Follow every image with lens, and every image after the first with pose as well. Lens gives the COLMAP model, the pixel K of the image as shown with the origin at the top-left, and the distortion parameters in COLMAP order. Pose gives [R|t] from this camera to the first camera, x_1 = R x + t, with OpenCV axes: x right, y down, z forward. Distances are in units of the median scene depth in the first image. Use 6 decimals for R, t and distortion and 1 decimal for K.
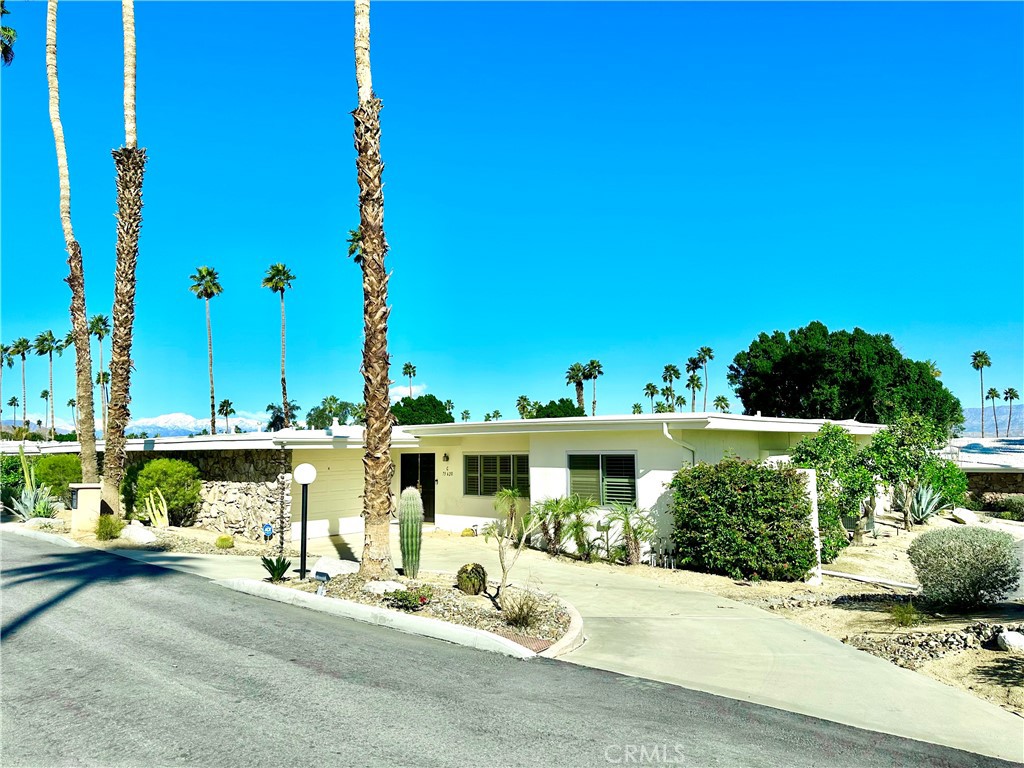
lens RADIAL K [[704.3, 0, 512.0], [0, 704.3, 384.0], [0, 0, 1]] dist [0.103055, -0.120335]
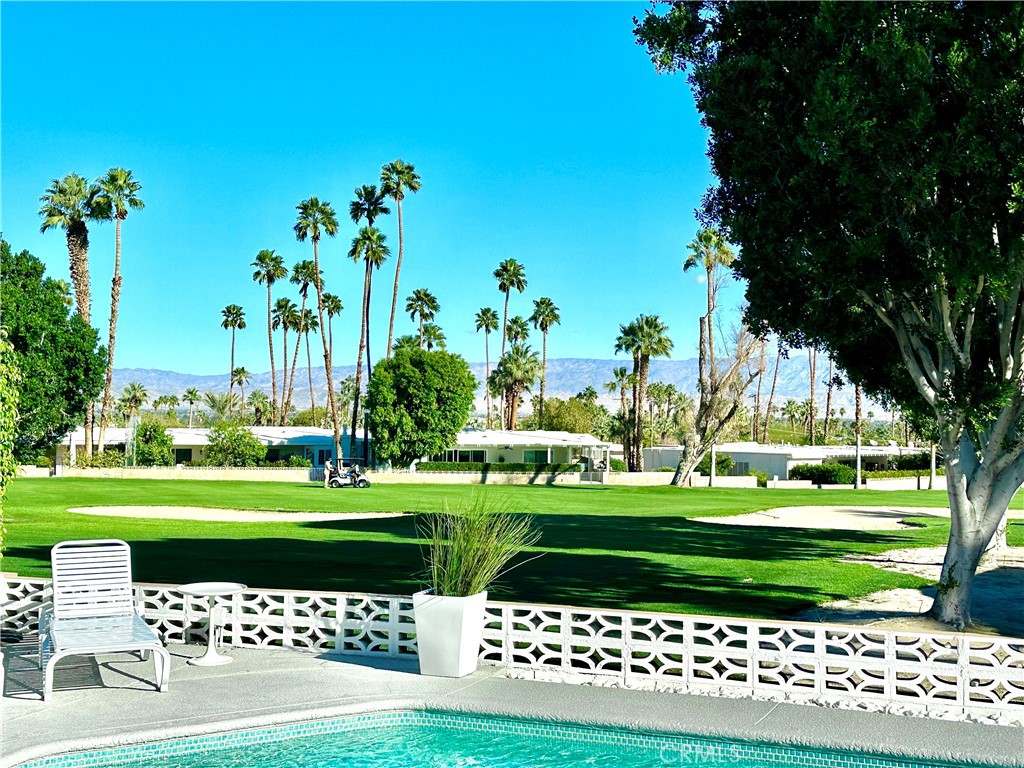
lens RADIAL K [[1357.0, 0, 512.0], [0, 1357.0, 384.0], [0, 0, 1]] dist [0.175405, -0.016725]
pose [[0.932671, 0.028114, 0.359631, 0.048702], [-0.053966, 0.996613, 0.062047, 0.024178], [-0.356668, -0.077277, 0.931030, 0.216070]]
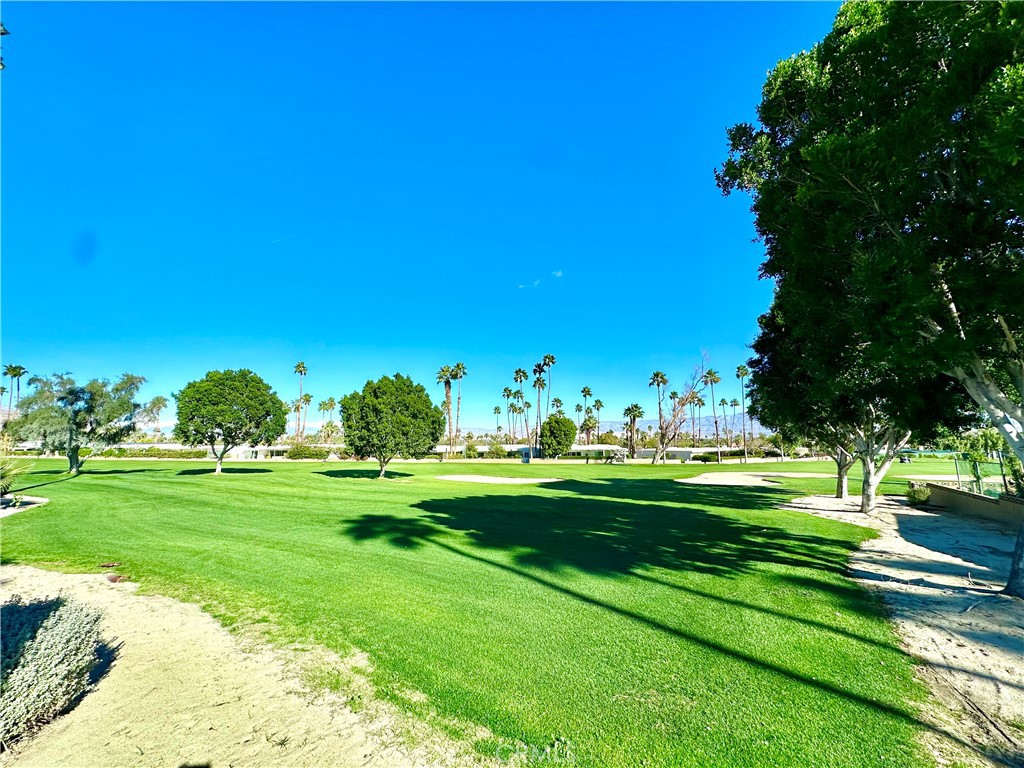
lens RADIAL K [[413.2, 0, 512.0], [0, 413.2, 384.0], [0, 0, 1]] dist [-0.000202, -0.000132]
pose [[0.980568, 0.026384, 0.194399, 0.066741], [-0.018145, 0.998865, -0.044039, 0.031307], [-0.195341, 0.039656, 0.979933, 0.290679]]
